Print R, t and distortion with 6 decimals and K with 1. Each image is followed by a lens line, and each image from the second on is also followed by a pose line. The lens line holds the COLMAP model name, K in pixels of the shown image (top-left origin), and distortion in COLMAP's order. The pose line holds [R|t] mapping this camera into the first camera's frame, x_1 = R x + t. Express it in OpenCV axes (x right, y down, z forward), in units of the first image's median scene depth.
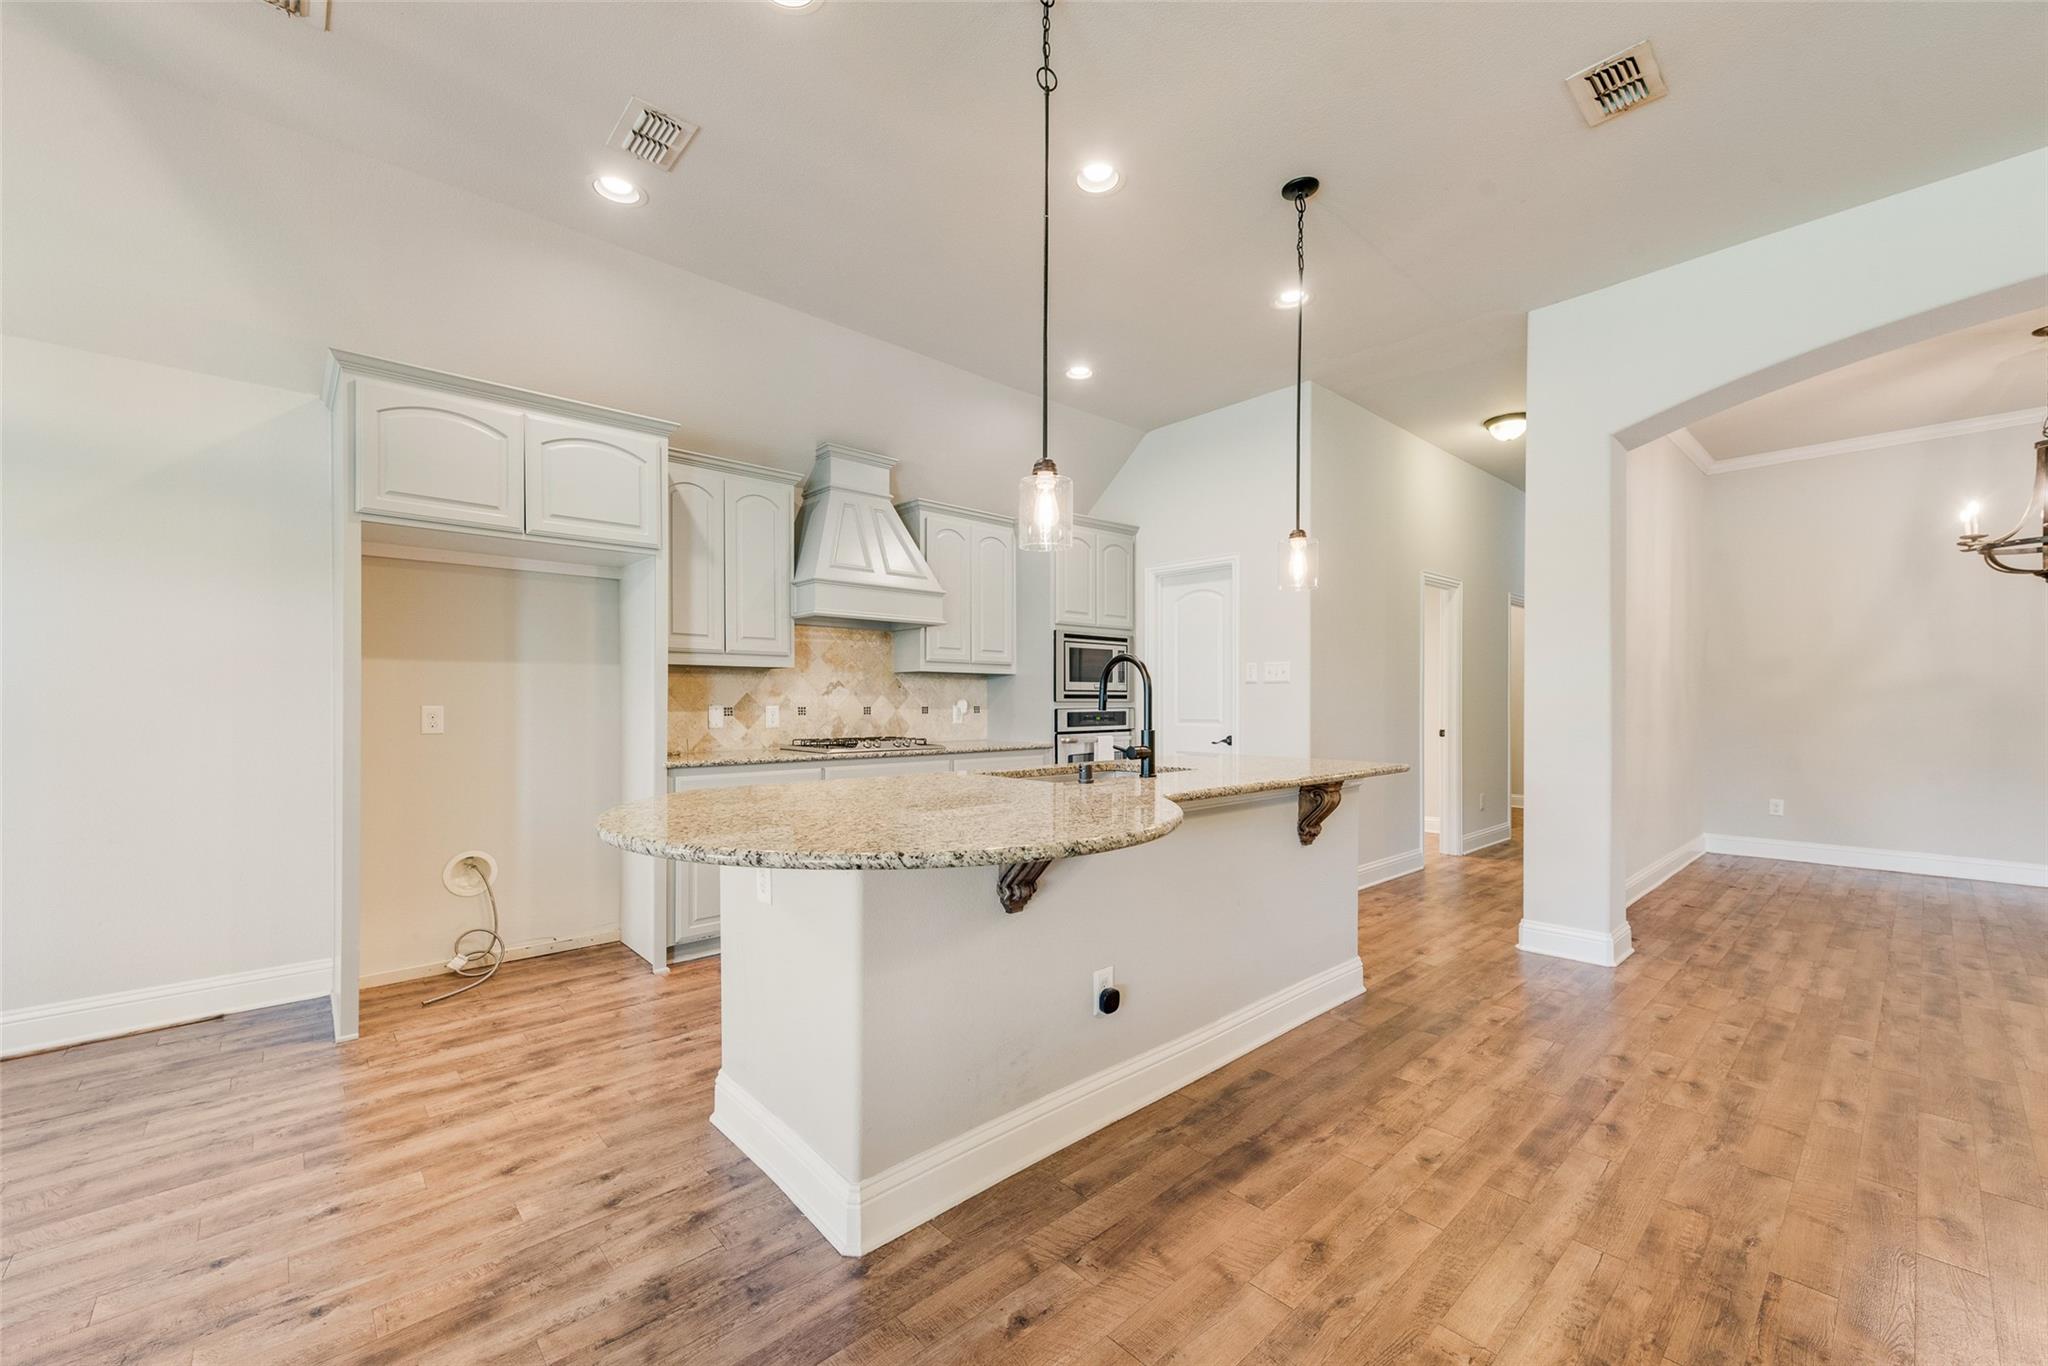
lens RADIAL K [[829.3, 0, 1020.5], [0, 829.3, 687.8], [0, 0, 1]] dist [-0.001232, -0.000347]
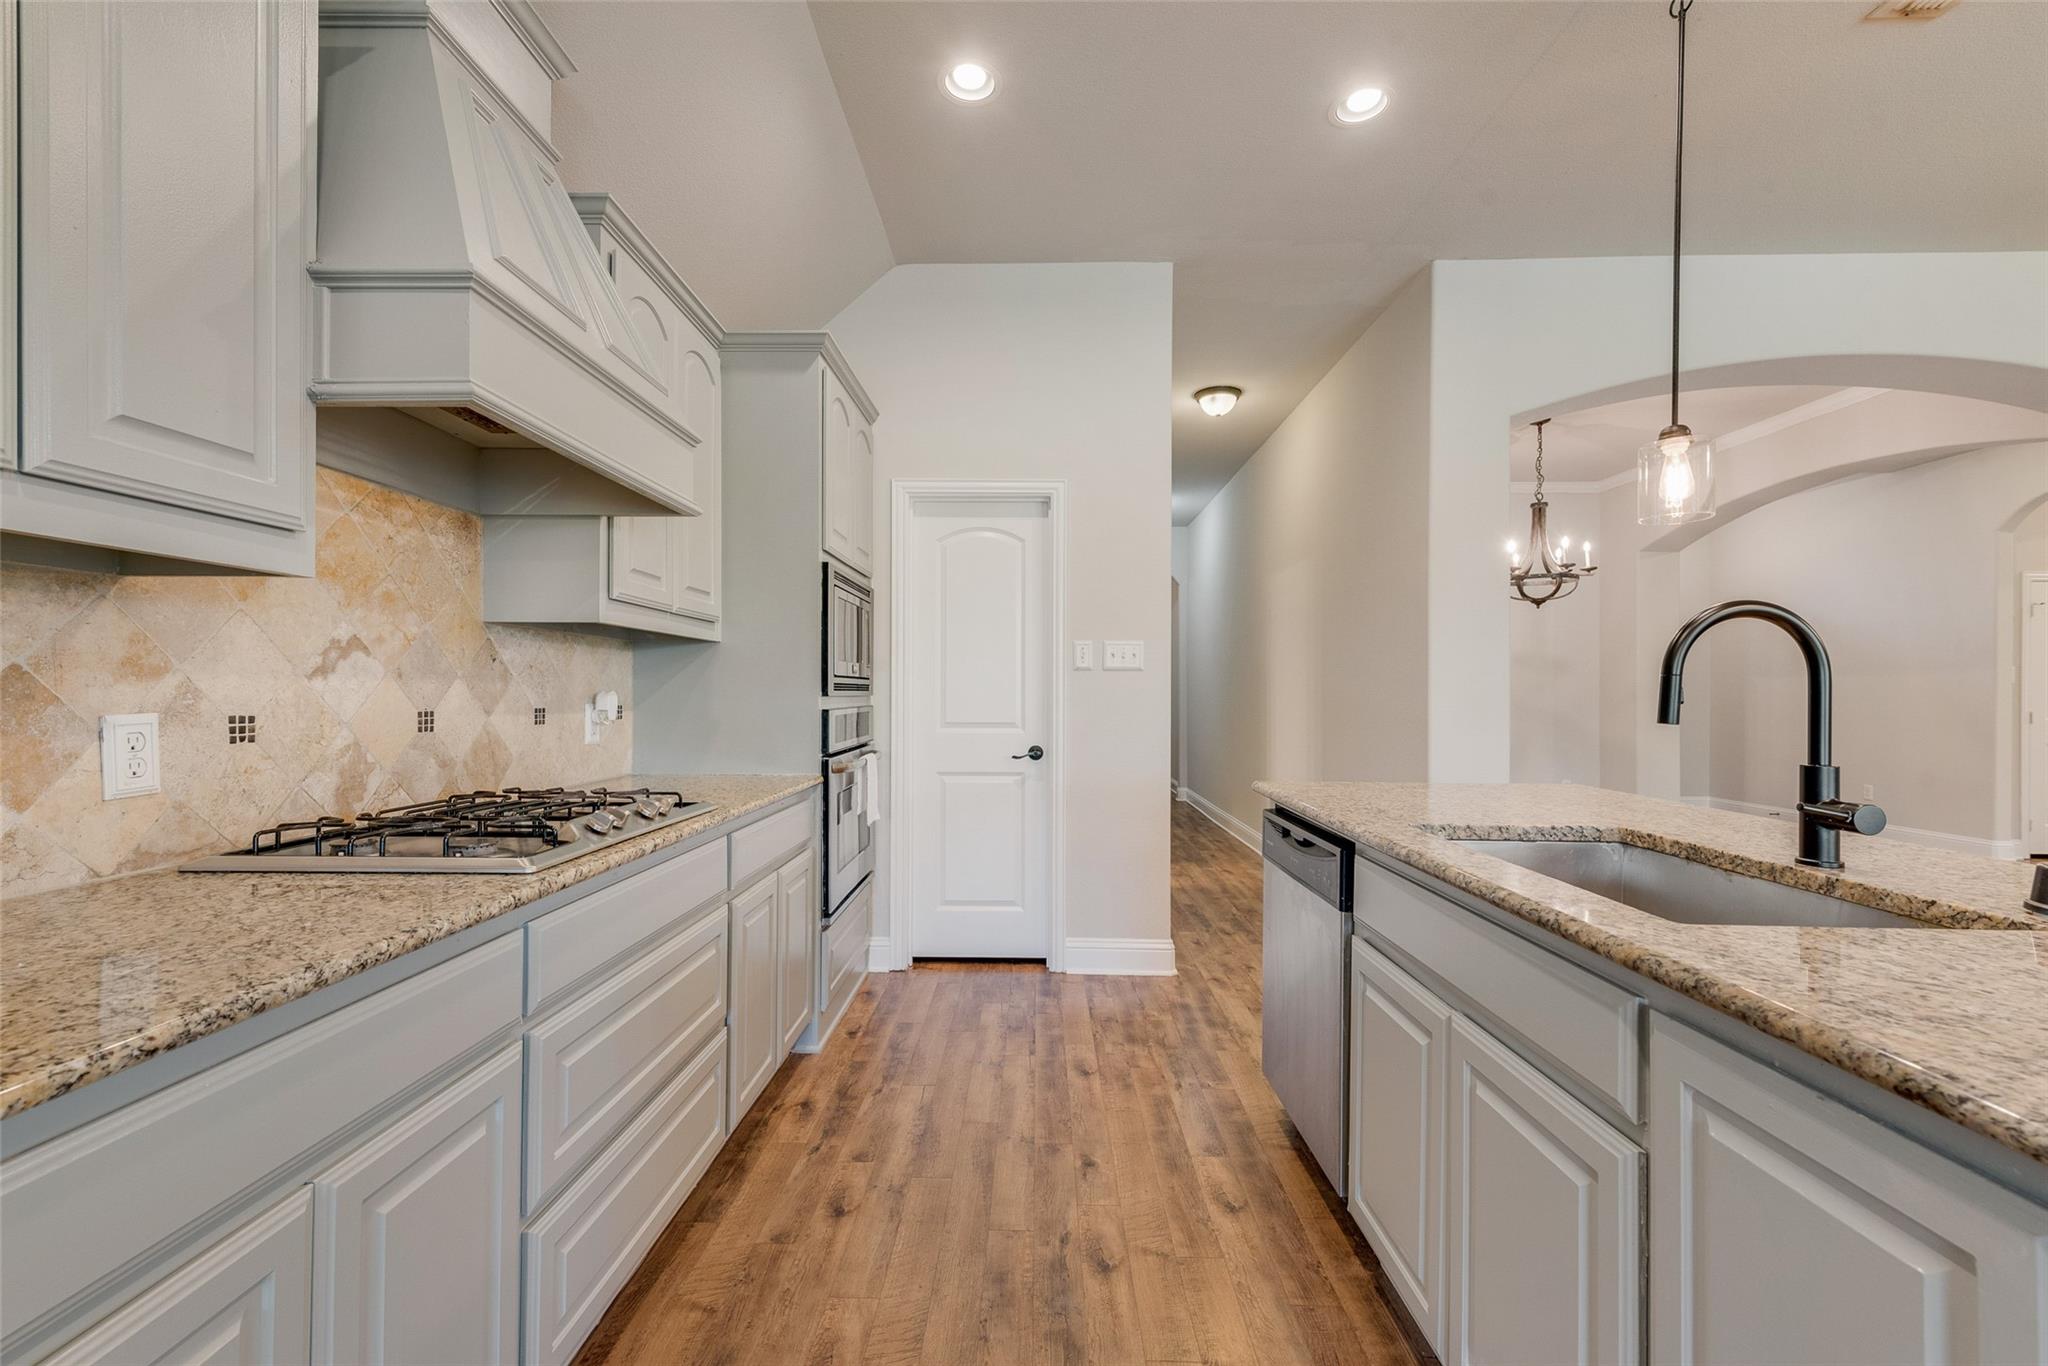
lens RADIAL K [[829.3, 0, 1015.8], [0, 829.3, 692.7], [0, 0, 1]] dist [-0.001232, -0.000347]
pose [[0.692051, 0.003191, 0.721842, -0.268562], [-0.017162, 0.999780, 0.012034, 0.006092], [-0.721645, -0.020717, 0.691954, 0.560115]]
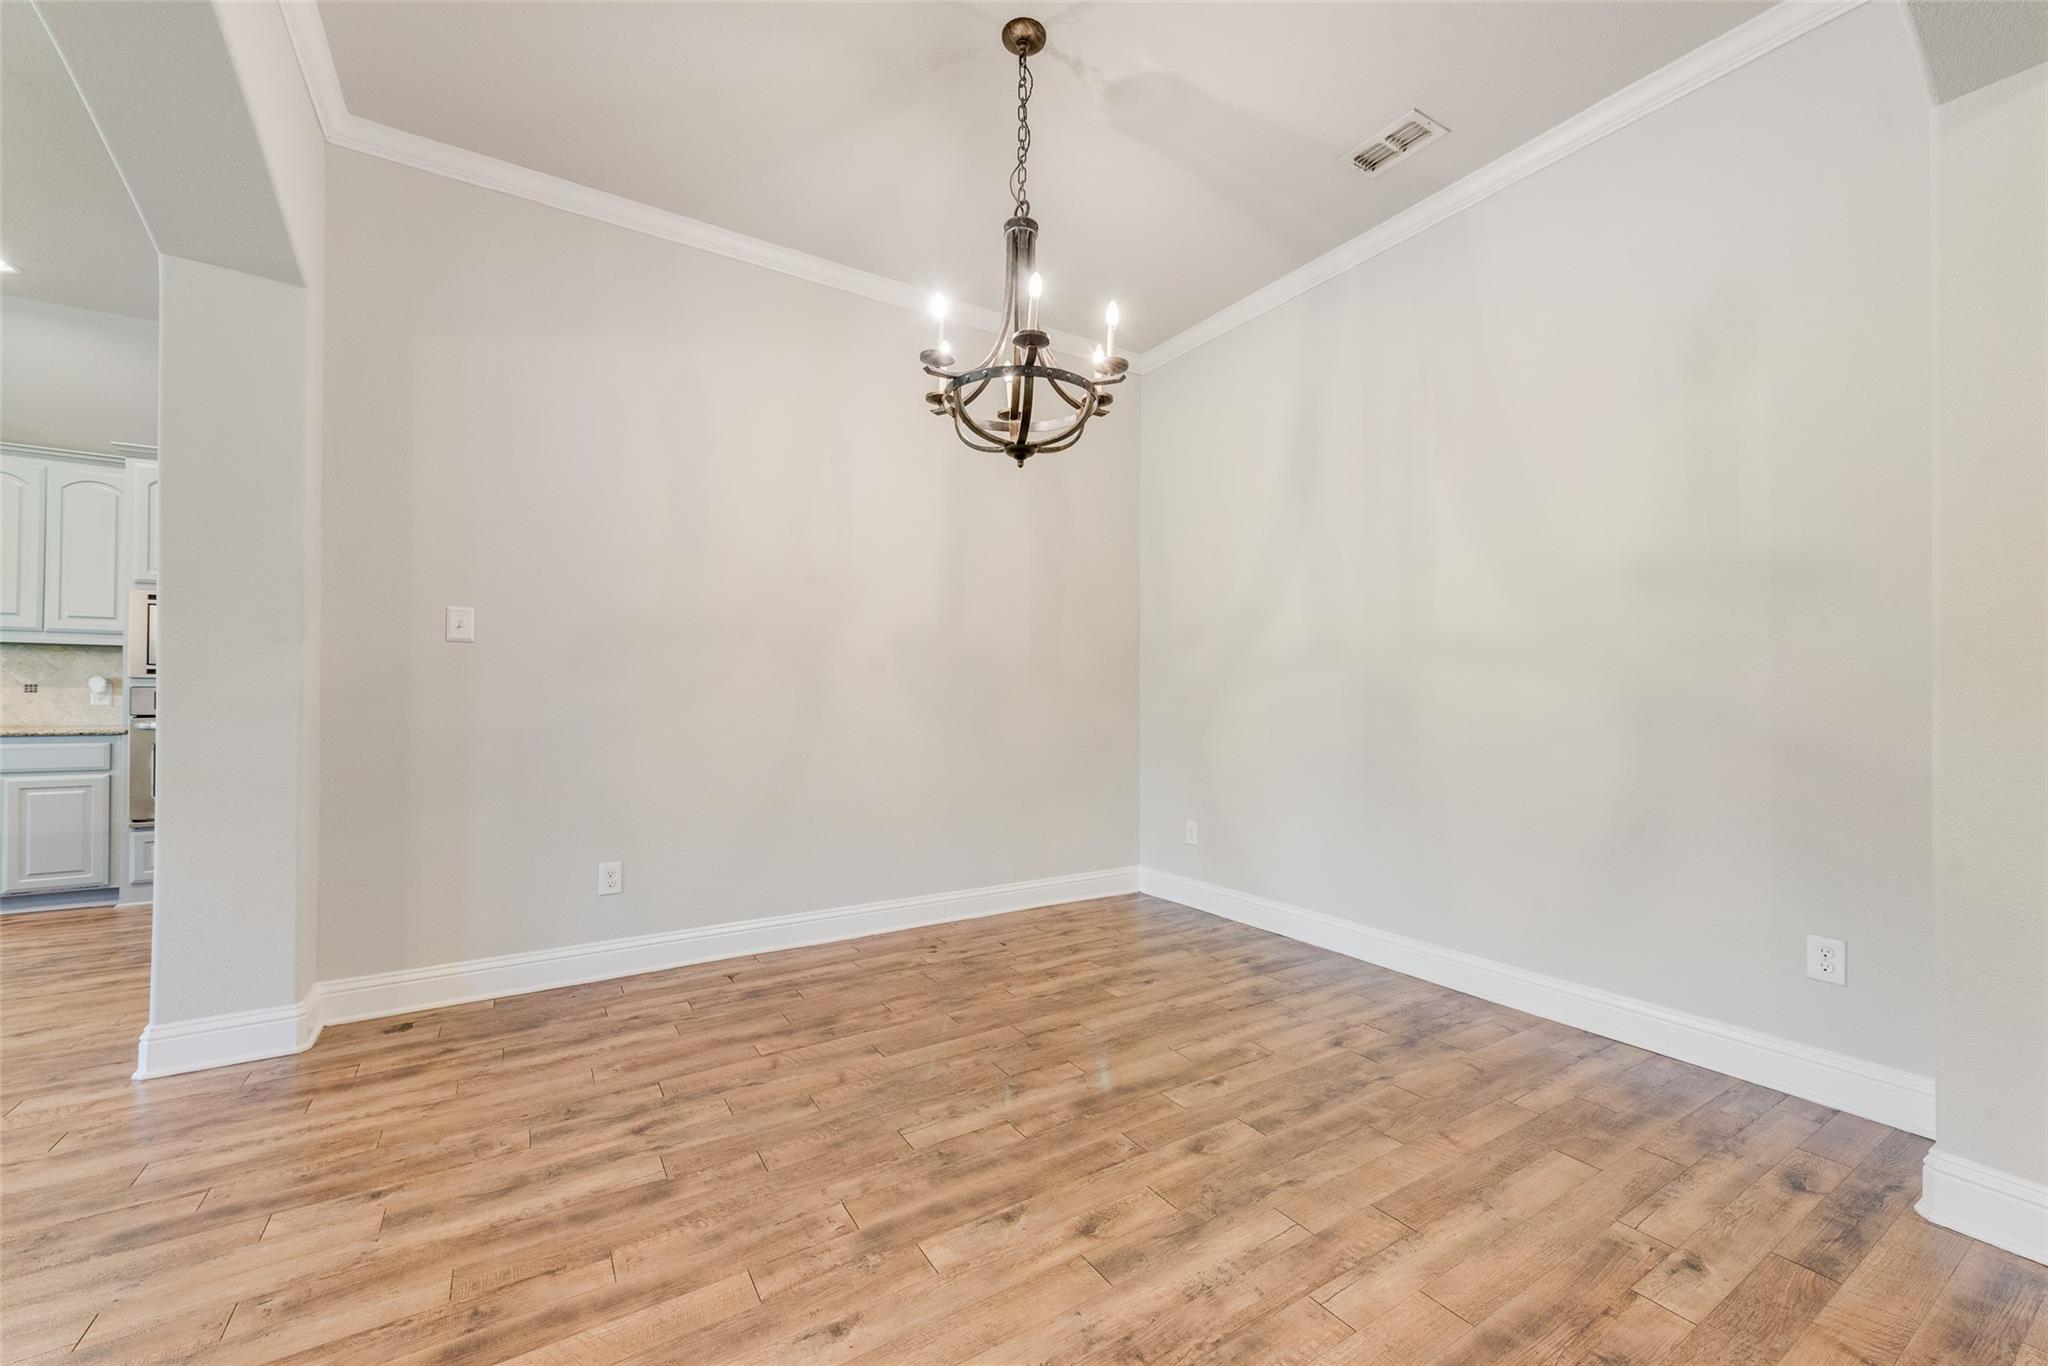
lens RADIAL K [[829.3, 0, 1029.9], [0, 829.3, 686.6], [0, 0, 1]] dist [0.002375, 0.000228]
pose [[0.986942, 0.004542, -0.161011, 1.094087], [-0.002521, 0.999915, 0.012758, 0.012444], [0.161055, -0.012185, 0.986870, 0.340359]]
